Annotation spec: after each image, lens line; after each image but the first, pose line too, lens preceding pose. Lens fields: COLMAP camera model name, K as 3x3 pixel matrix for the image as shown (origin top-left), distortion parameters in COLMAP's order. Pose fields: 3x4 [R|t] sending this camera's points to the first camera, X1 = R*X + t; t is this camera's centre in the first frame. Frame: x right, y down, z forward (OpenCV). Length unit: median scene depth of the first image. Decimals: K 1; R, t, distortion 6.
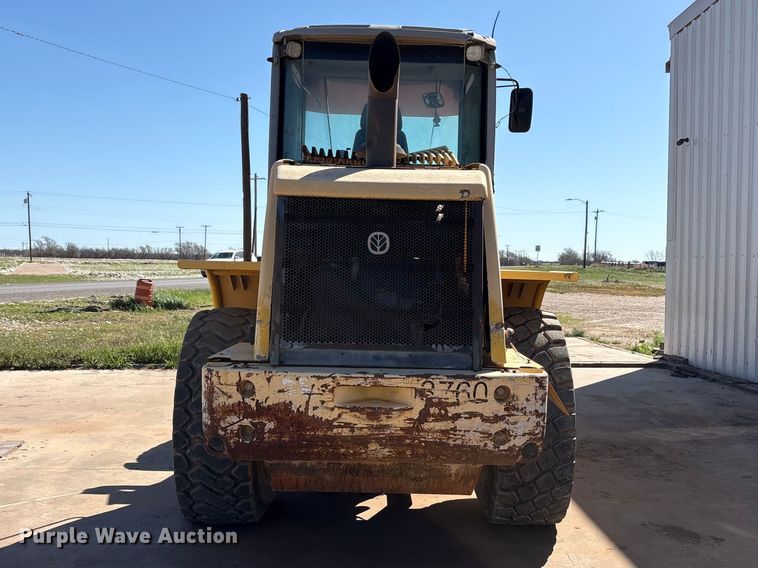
lens RADIAL K [[834.6, 0, 380.1], [0, 834.6, 305.3], [0, 0, 1]] dist [0.156949, -0.458883]
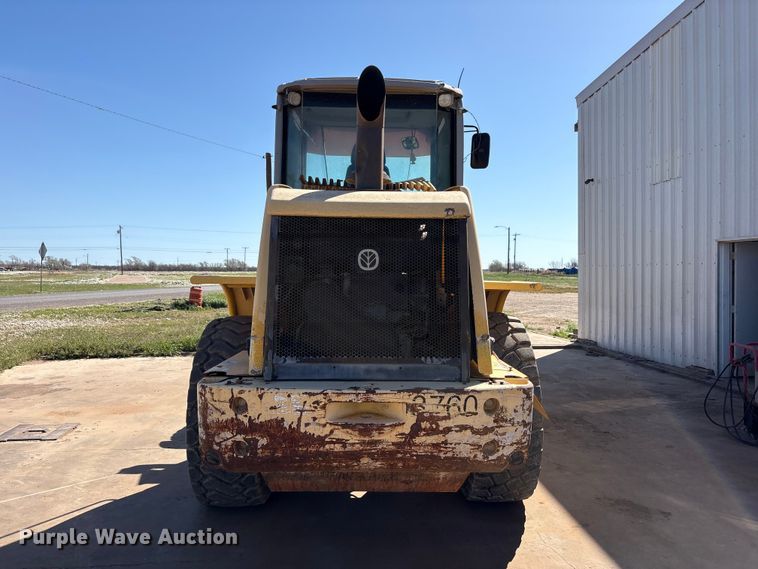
lens RADIAL K [[578.8, 0, 379.0], [0, 578.8, 284.5], [0, 0, 1]] dist [0.042170, -0.047348]
pose [[0.999711, -0.012084, 0.020760, -0.003774], [0.012667, 0.999522, -0.028201, -0.023526], [-0.020409, 0.028456, 0.999387, 0.286478]]
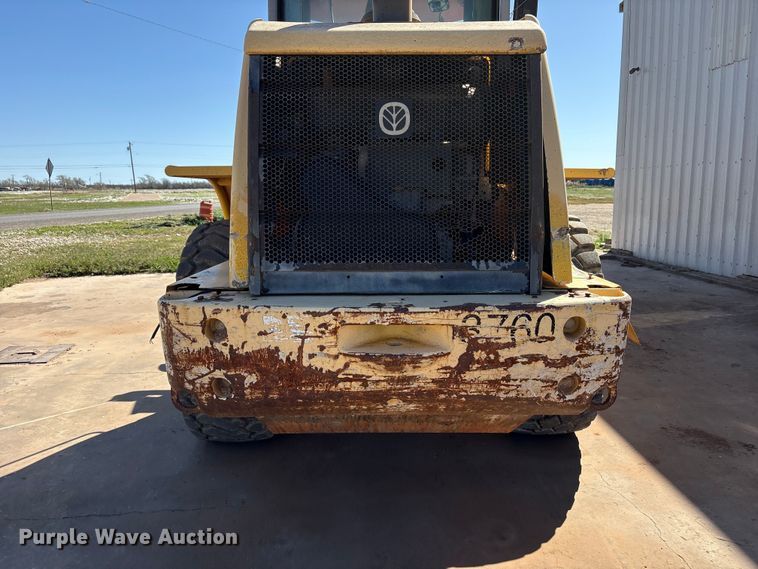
lens RADIAL K [[578.9, 0, 380.5], [0, 578.9, 291.0], [0, 0, 1]] dist [0.041531, -0.047827]
pose [[0.999621, -0.026240, -0.008282, -0.013400], [0.027075, 0.991656, 0.126033, 0.007814], [0.004906, -0.126210, 0.991991, 0.502072]]
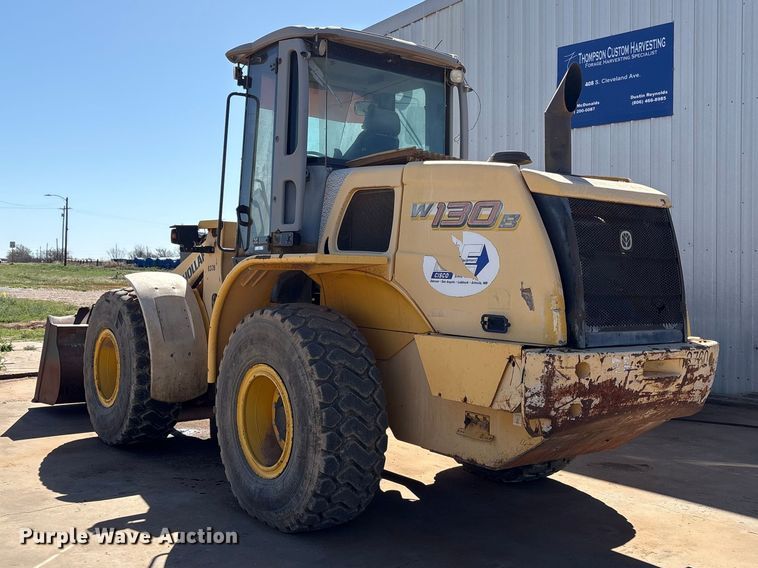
lens RADIAL K [[810.3, 0, 379.8], [0, 810.3, 275.7], [0, 0, 1]] dist [0.179613, -0.654246]
pose [[0.798105, -0.009033, 0.602450, -0.997538], [0.028397, 0.999340, -0.022635, -0.008075], [-0.601849, 0.035173, 0.797835, 0.288029]]
